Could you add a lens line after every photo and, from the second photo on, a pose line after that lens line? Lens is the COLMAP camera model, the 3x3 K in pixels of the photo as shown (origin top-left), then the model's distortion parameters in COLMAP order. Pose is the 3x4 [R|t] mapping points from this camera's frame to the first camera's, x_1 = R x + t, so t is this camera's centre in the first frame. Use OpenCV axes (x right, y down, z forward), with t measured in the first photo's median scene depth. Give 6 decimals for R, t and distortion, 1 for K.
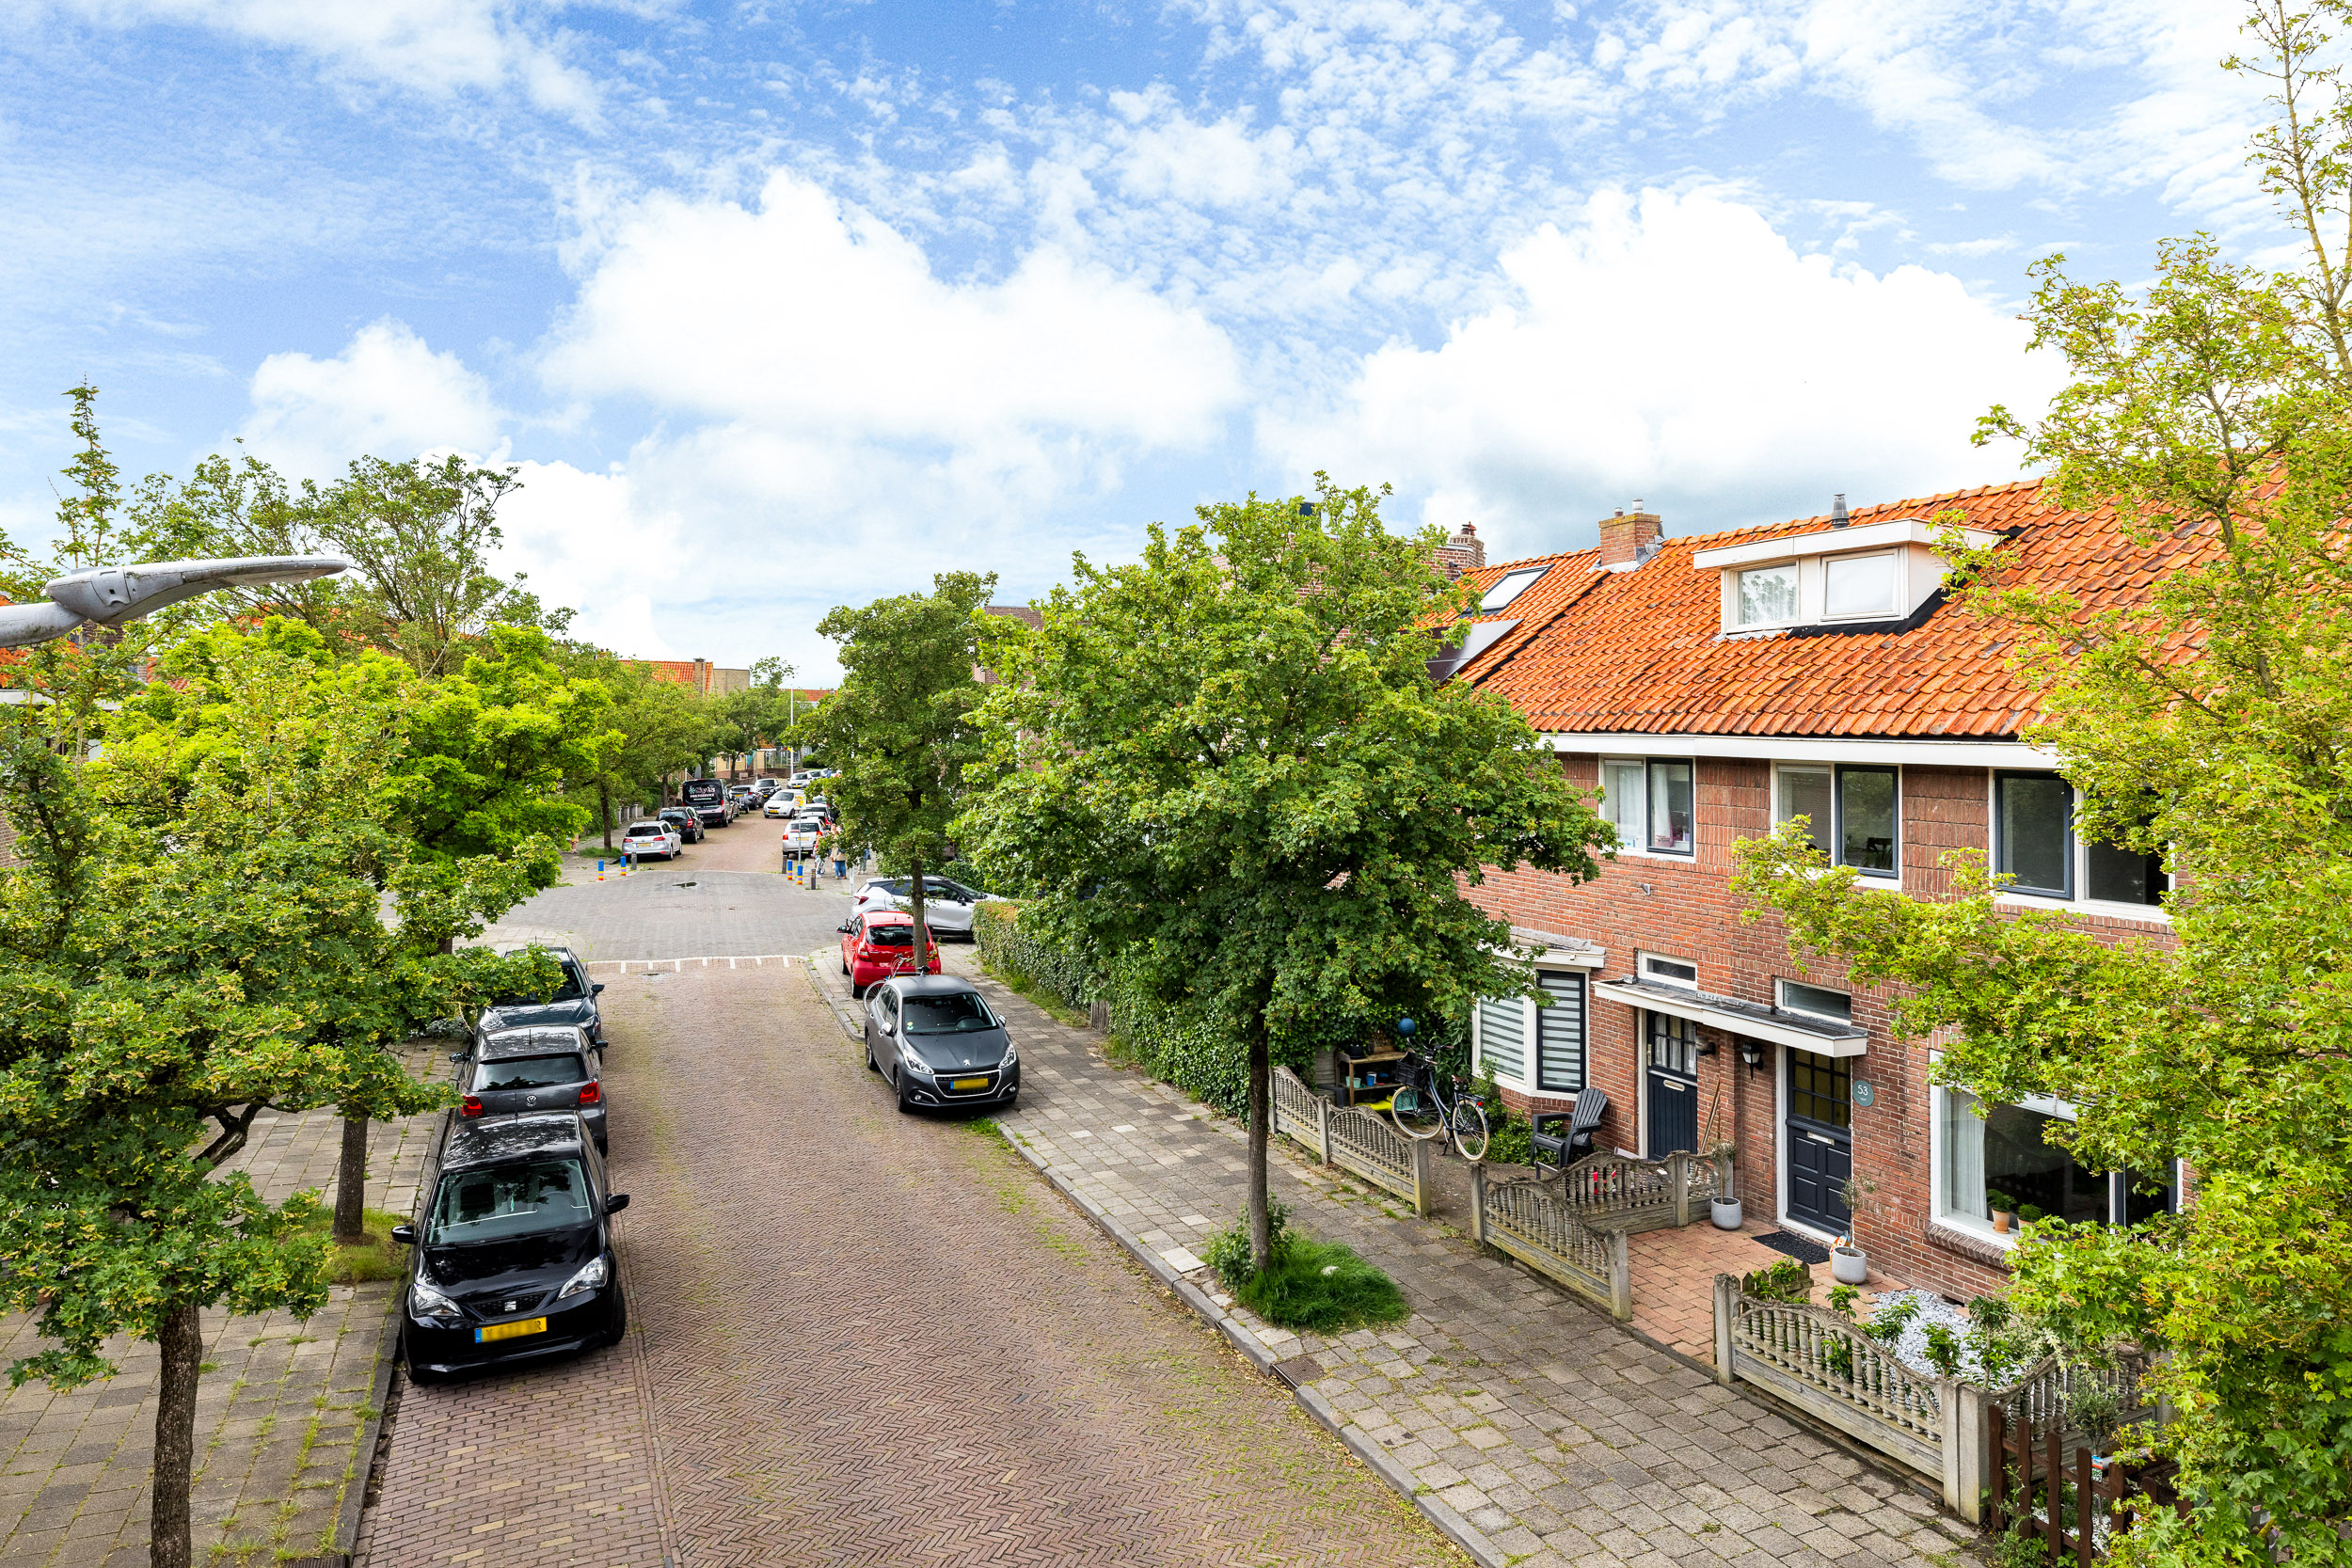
lens RADIAL K [[1443.3, 0, 1177.7], [0, 1443.3, 702.7], [0, 0, 1]] dist [0.001110, 0.002066]
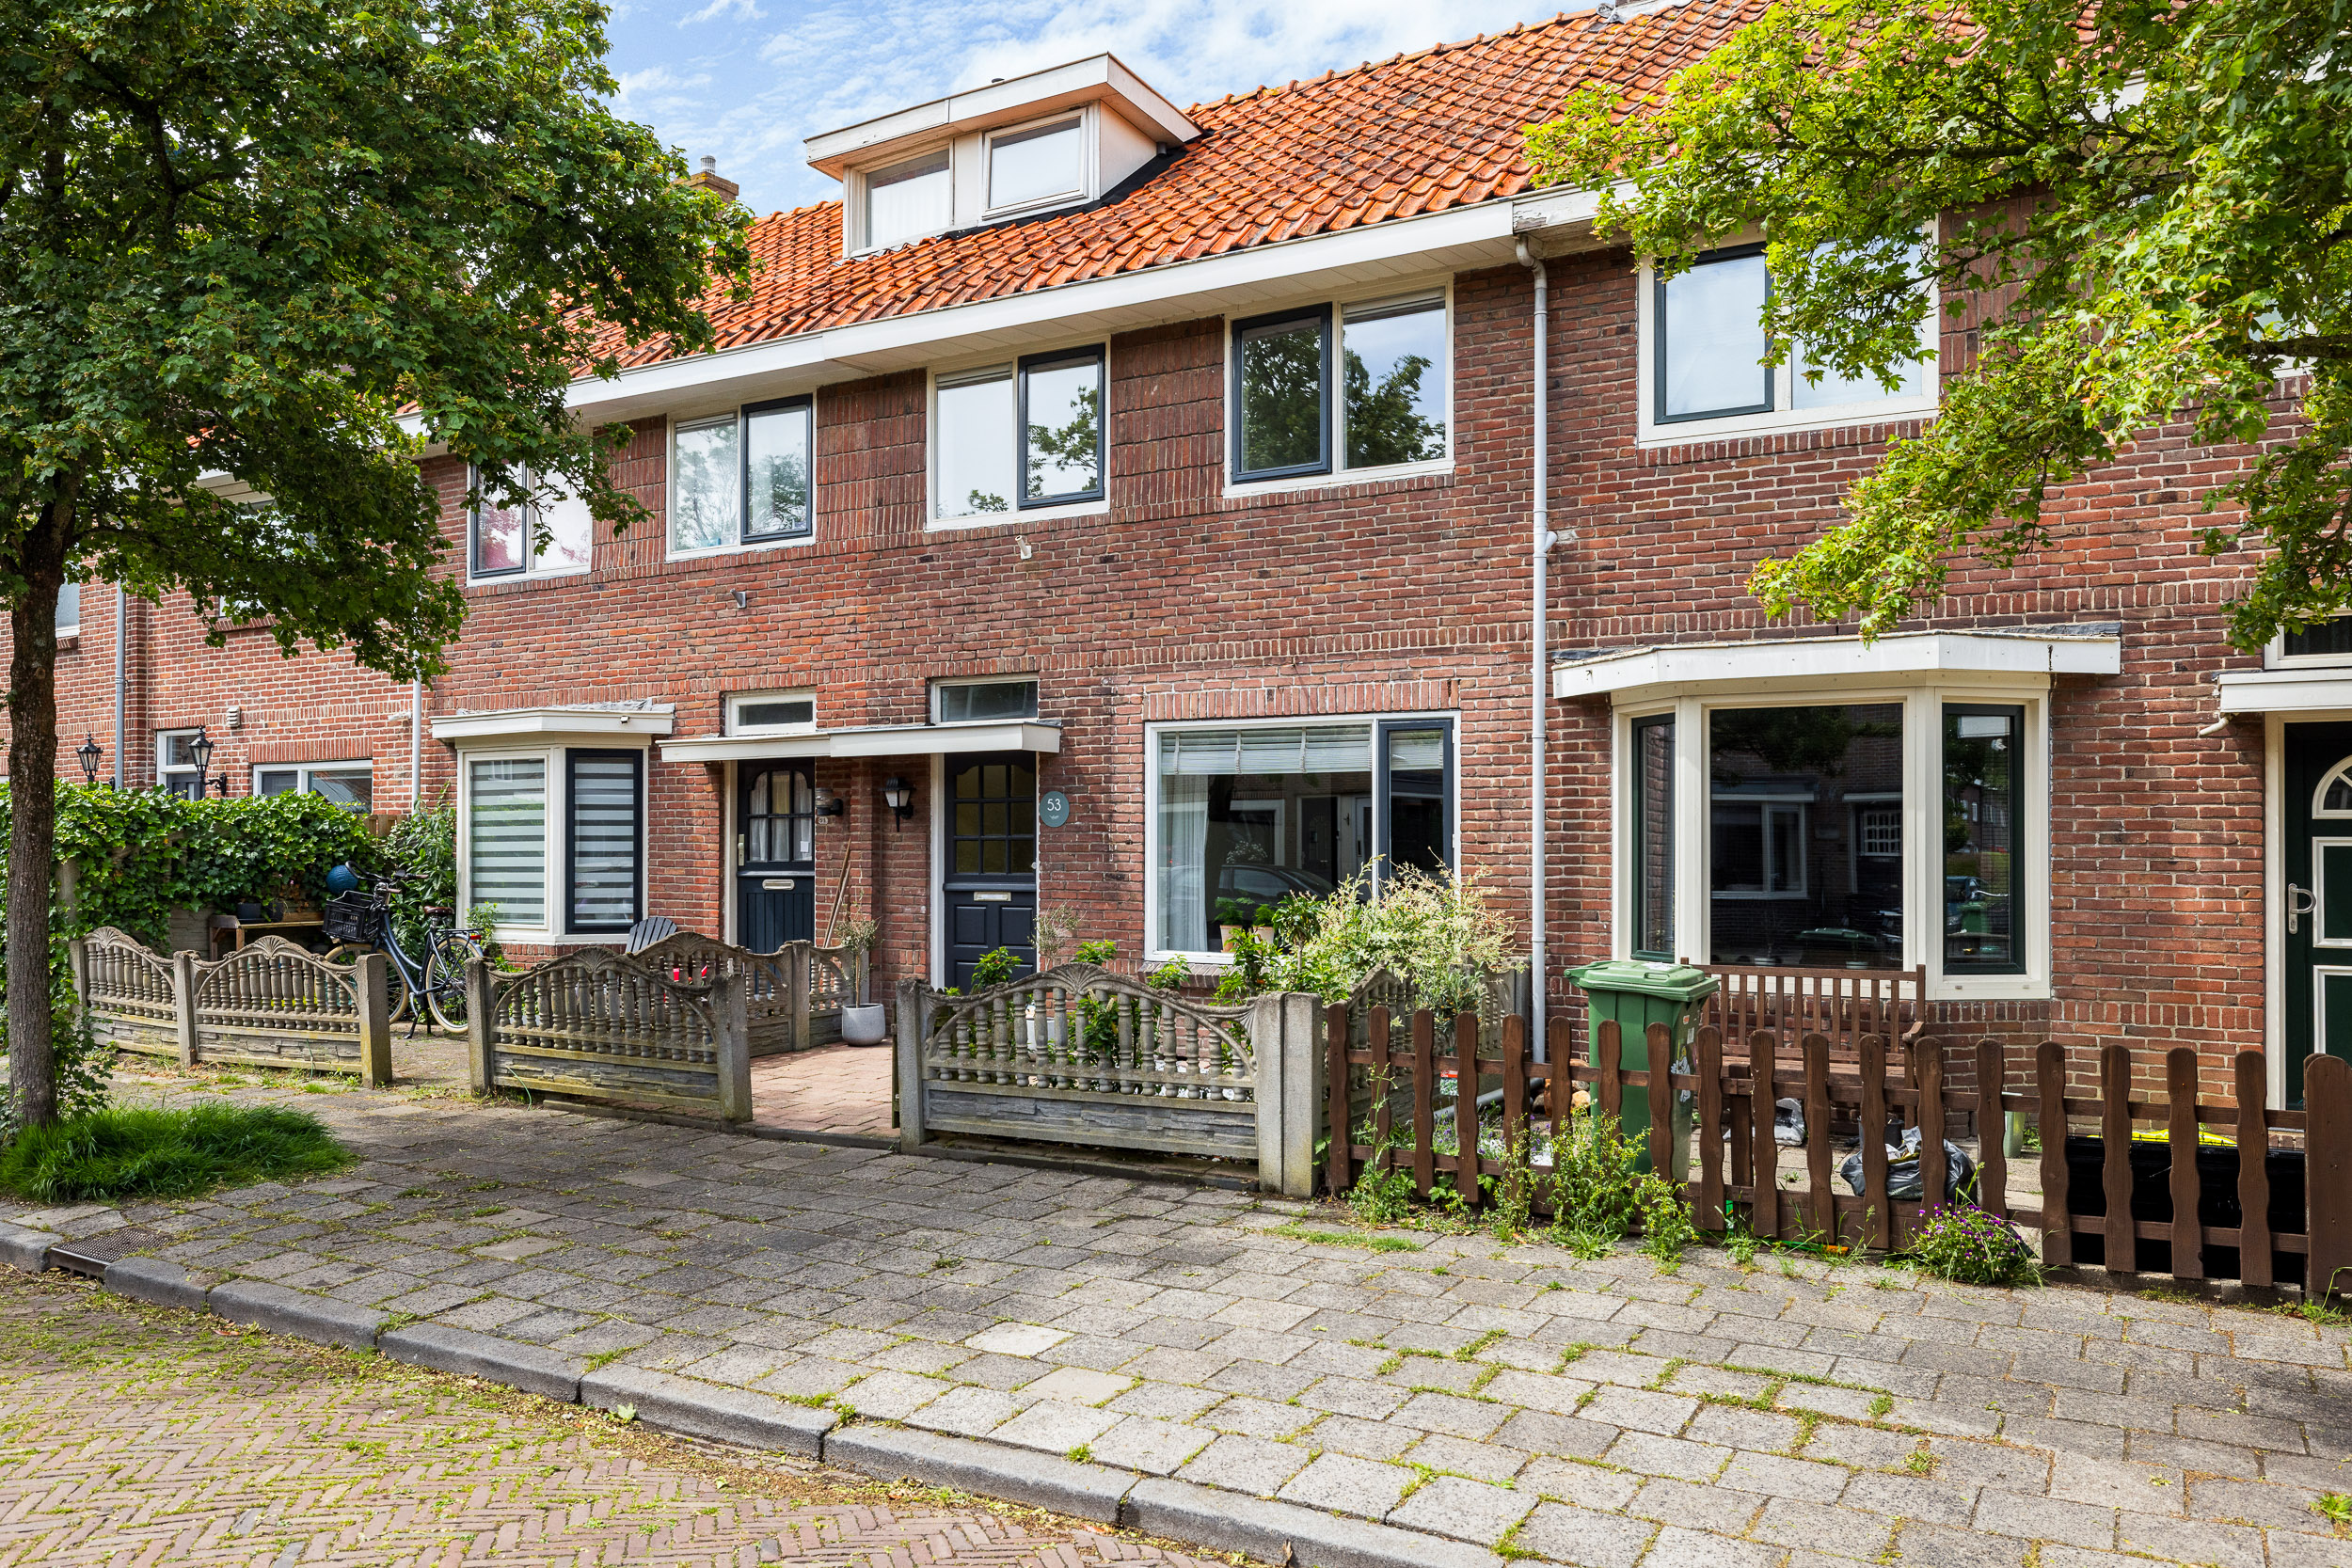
lens RADIAL K [[1726.0, 0, 1179.4], [0, 1726.0, 833.9], [0, 0, 1]] dist [0.002498, -0.000611]
pose [[0.817147, -0.005576, 0.576402, 0.037809], [-0.002062, 0.999919, 0.012597, 0.281856], [-0.576426, -0.011482, 0.817069, 0.281633]]
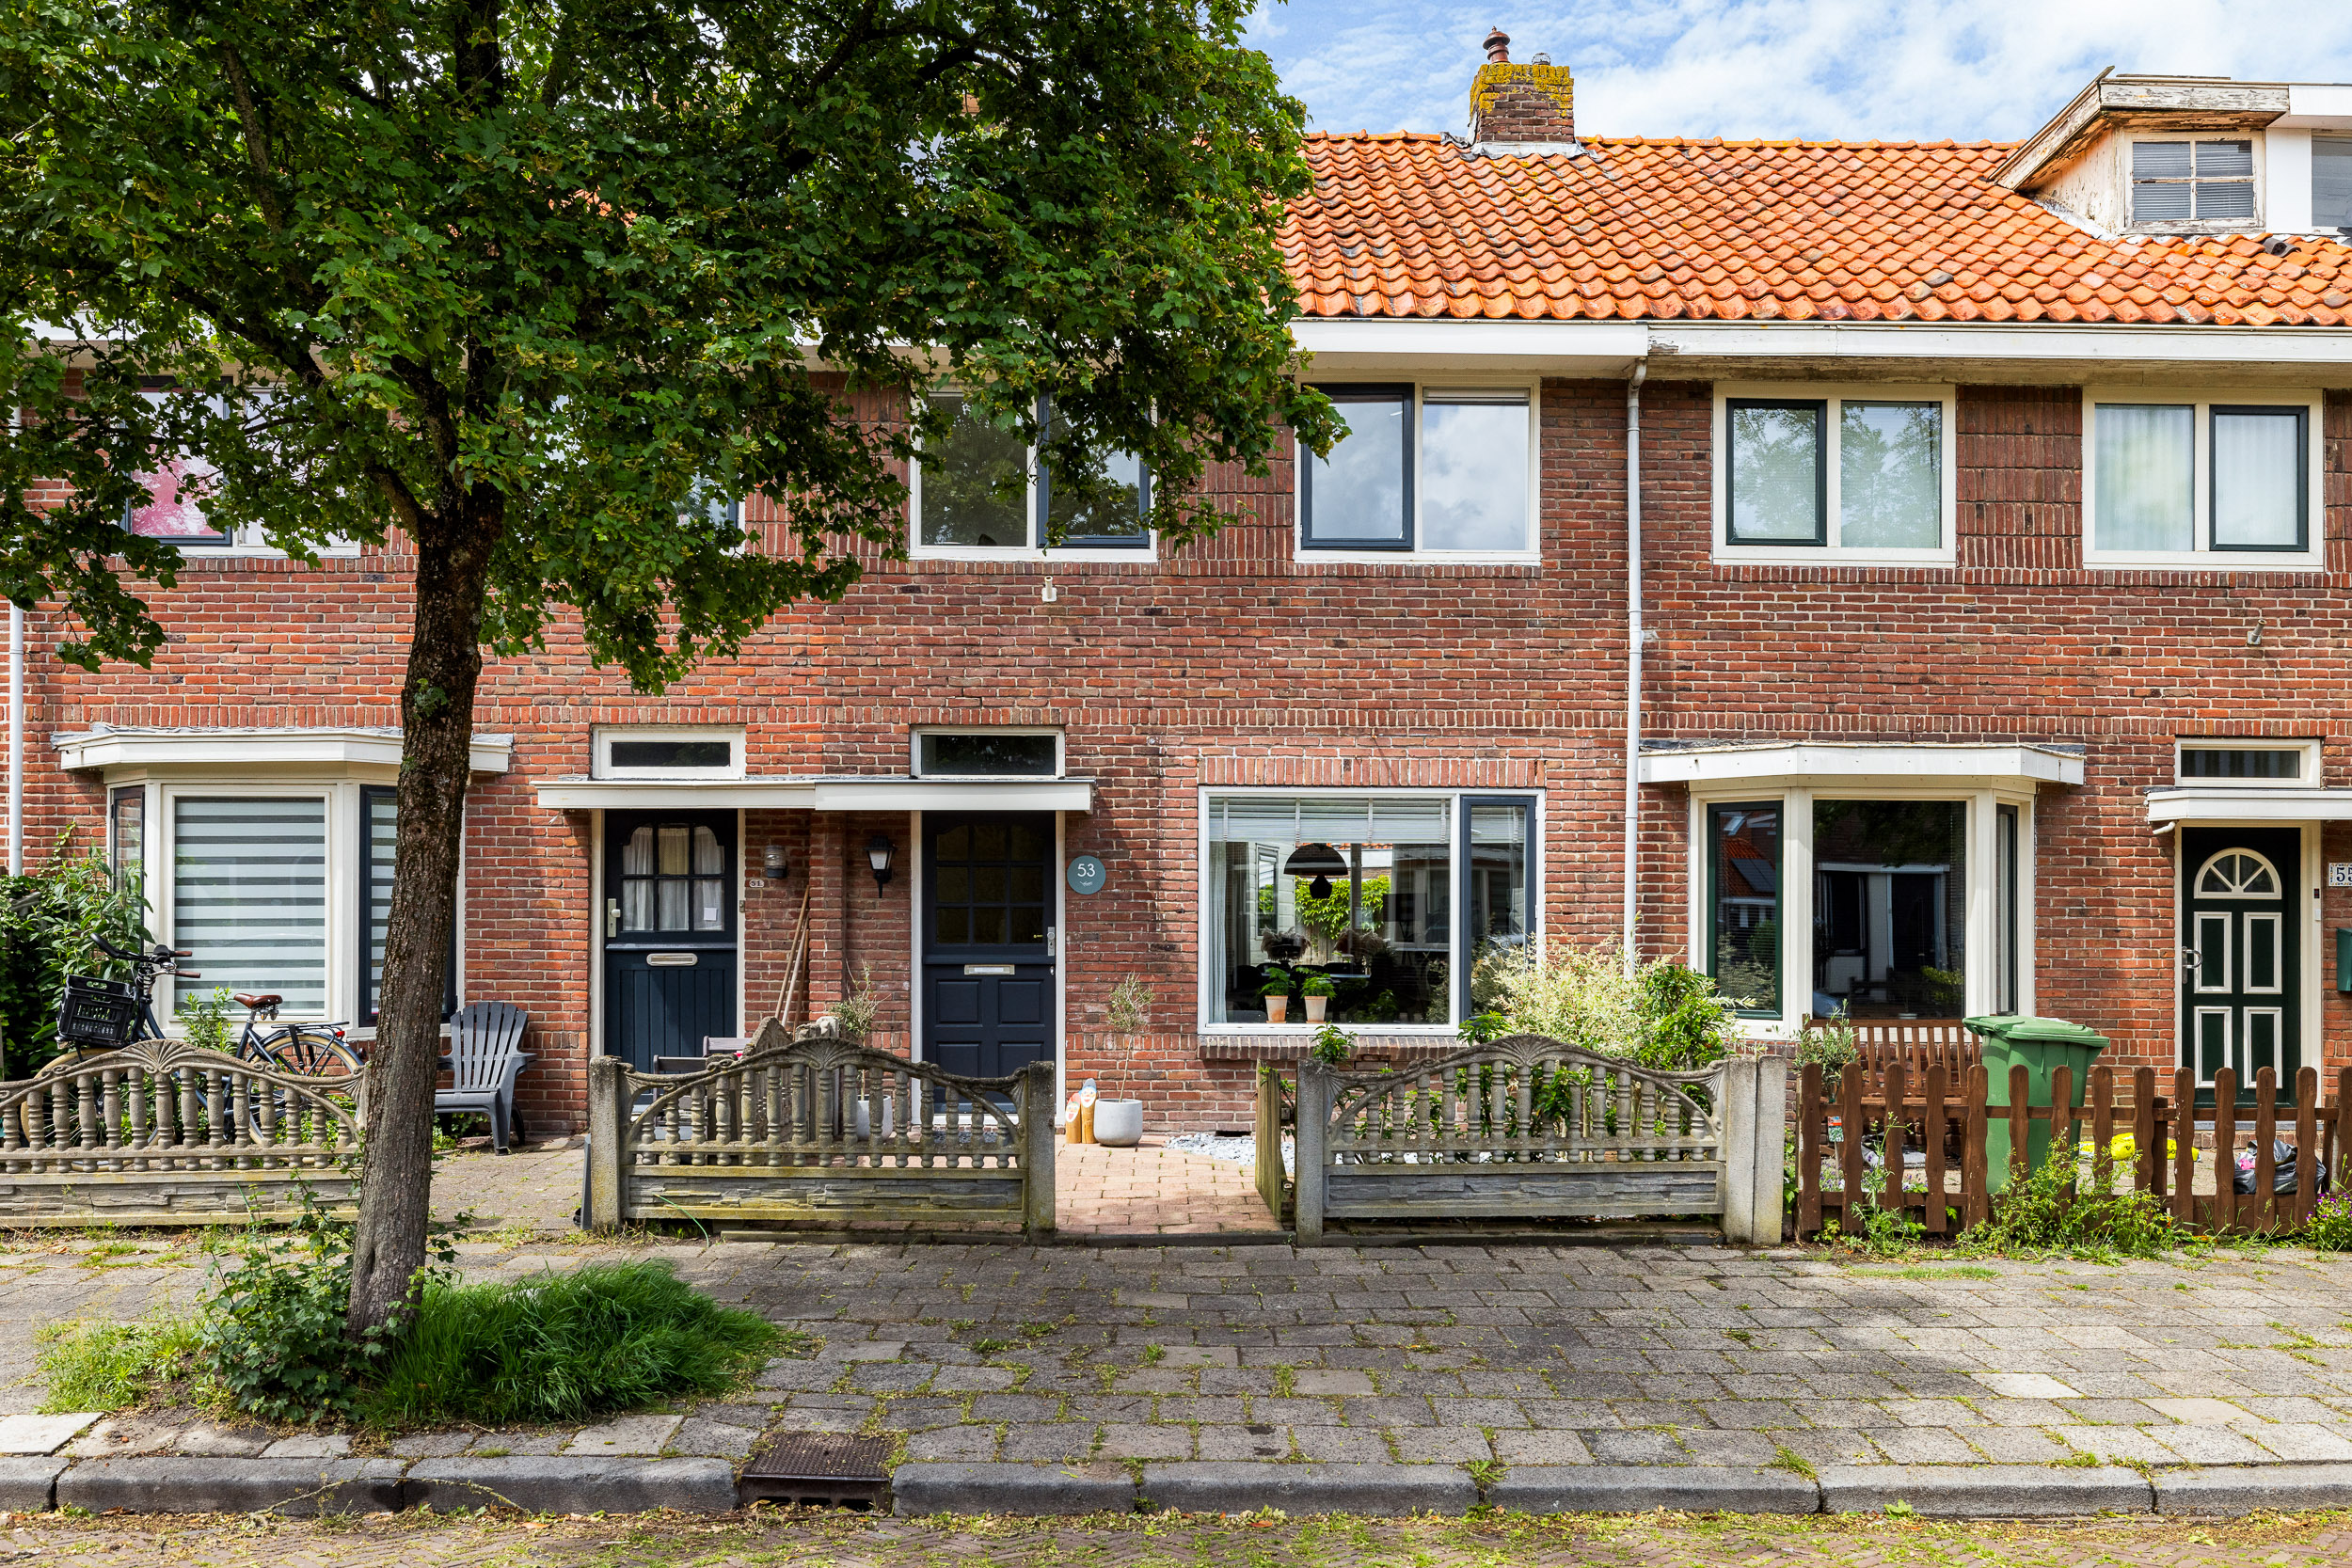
lens RADIAL K [[1747.7, 0, 1176.4], [0, 1747.7, 922.8], [0, 0, 1]] dist [0.002770, 0.000409]
pose [[0.397893, -0.013808, 0.917328, -0.250647], [-0.015560, 0.999641, 0.021797, 0.284405], [-0.917300, -0.022947, 0.397535, 0.668523]]
